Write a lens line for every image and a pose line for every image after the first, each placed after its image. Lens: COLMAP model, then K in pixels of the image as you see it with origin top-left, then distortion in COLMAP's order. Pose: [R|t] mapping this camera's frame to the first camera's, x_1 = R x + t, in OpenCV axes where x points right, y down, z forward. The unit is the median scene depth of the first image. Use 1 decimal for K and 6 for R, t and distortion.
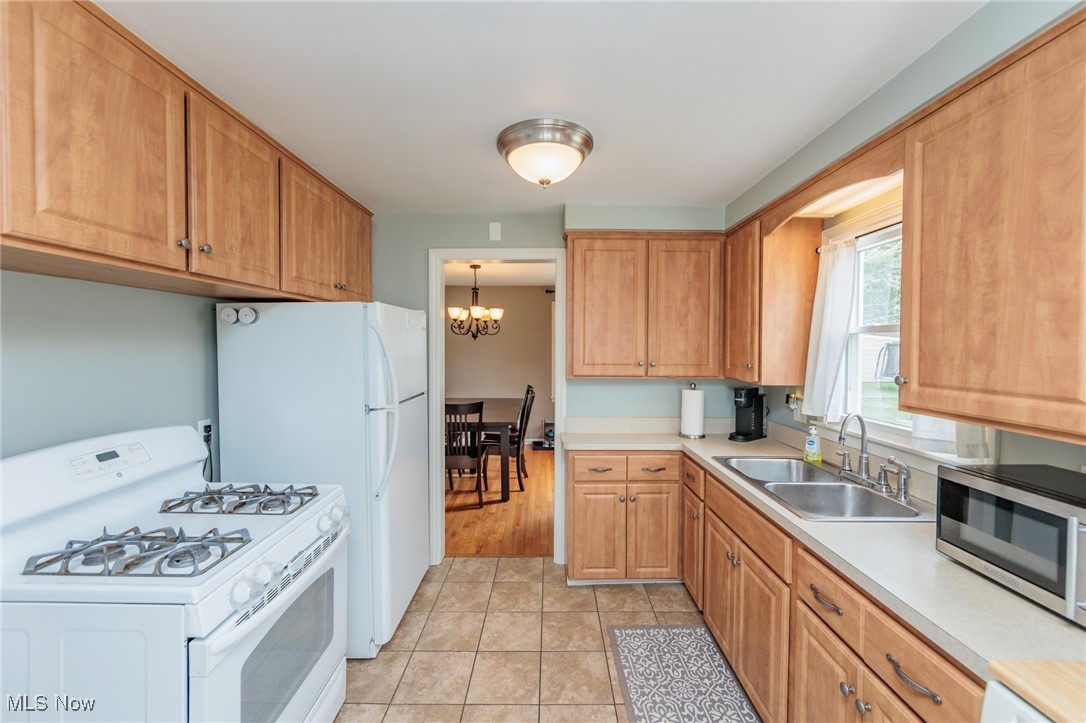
lens RADIAL K [[425.8, 0, 544.3], [0, 425.8, 354.9], [0, 0, 1]] dist [-0.000427, -0.000875]
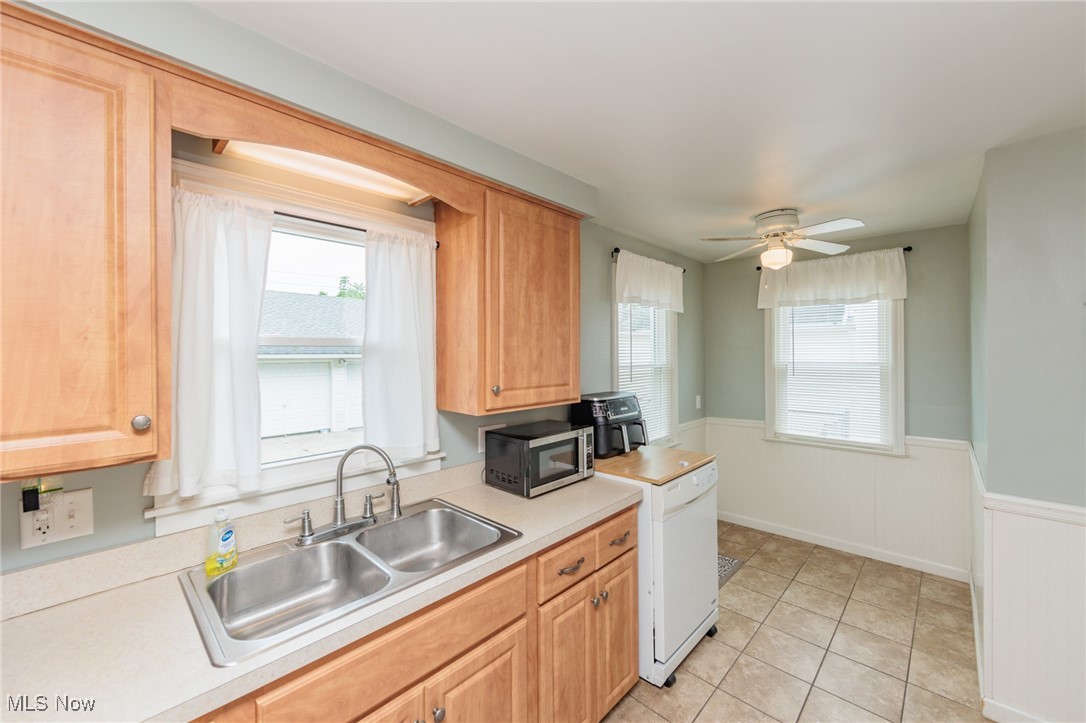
lens RADIAL K [[425.8, 0, 548.1], [0, 425.8, 352.3], [0, 0, 1]] dist [-0.000427, -0.000875]
pose [[-0.729158, 0.001602, 0.684343, -0.085936], [0.017973, 0.999697, 0.016809, -0.043688], [-0.684109, 0.024555, -0.728966, 1.187517]]
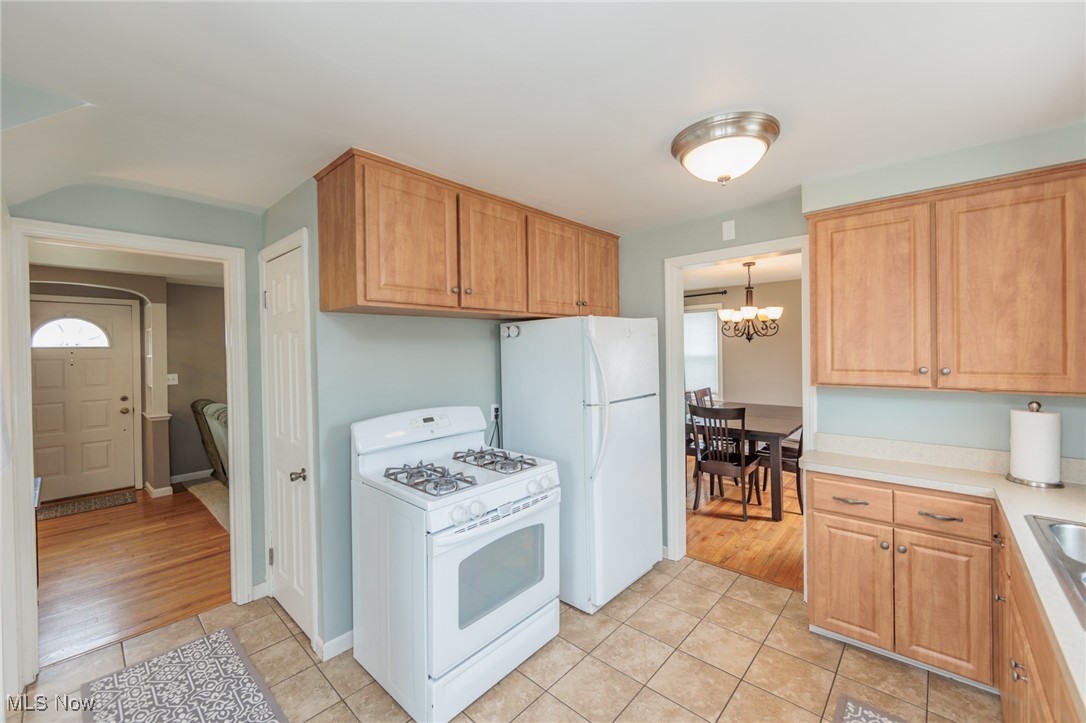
lens RADIAL K [[425.8, 0, 555.4], [0, 425.8, 352.4], [0, 0, 1]] dist [-0.000427, -0.000875]
pose [[0.755457, -0.010421, -0.655115, 0.309783], [0.003696, 0.999925, -0.011645, -0.006473], [0.655188, 0.006376, 0.755439, 0.030934]]
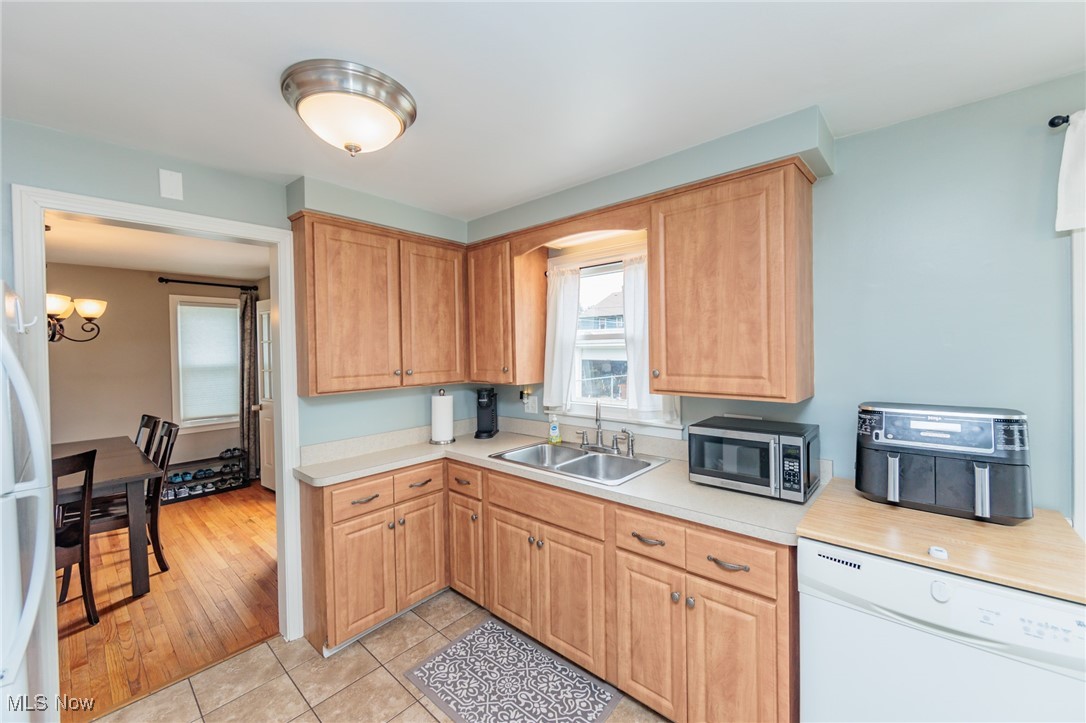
lens RADIAL K [[425.8, 0, 541.3], [0, 425.8, 352.6], [0, 0, 1]] dist [-0.000427, -0.000875]
pose [[0.666002, -0.022194, 0.745619, -0.338742], [0.035456, 0.999369, -0.001923, -0.013633], [-0.745106, 0.027718, 0.666369, 0.208917]]
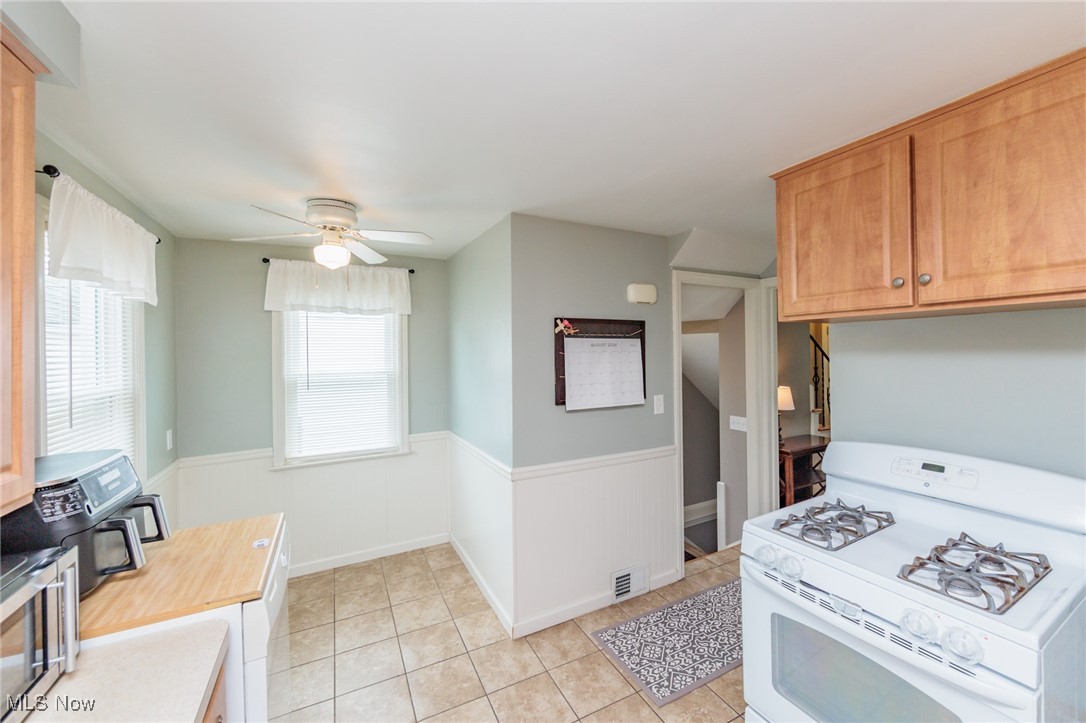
lens RADIAL K [[425.8, 0, 552.0], [0, 425.8, 350.9], [0, 0, 1]] dist [-0.000427, -0.000875]
pose [[-0.883695, 0.006292, -0.468021, 0.296049], [-0.001758, 0.999858, 0.016761, -0.067353], [0.468060, 0.015634, -0.883558, 1.016791]]
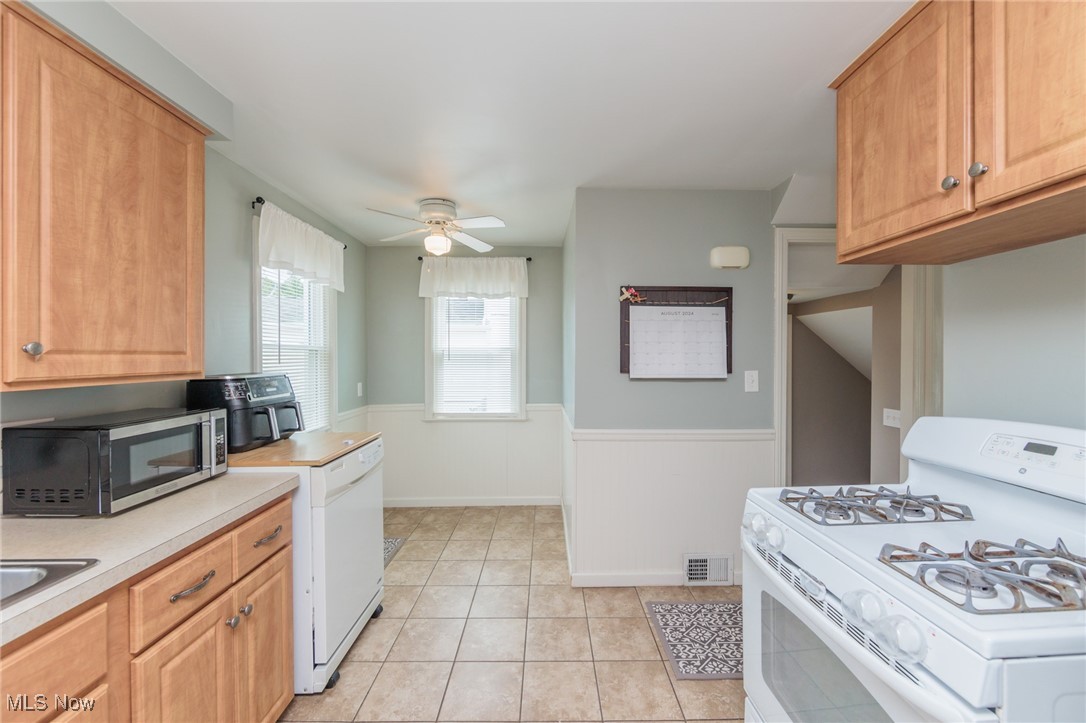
lens RADIAL K [[425.8, 0, 552.9], [0, 425.8, 361.0], [0, 0, 1]] dist [-0.000427, -0.000875]
pose [[-0.999717, -0.005934, -0.023046, -0.054518], [-0.006693, 0.999434, 0.032962, 0.033813], [0.022837, 0.033107, -0.999191, 1.175477]]
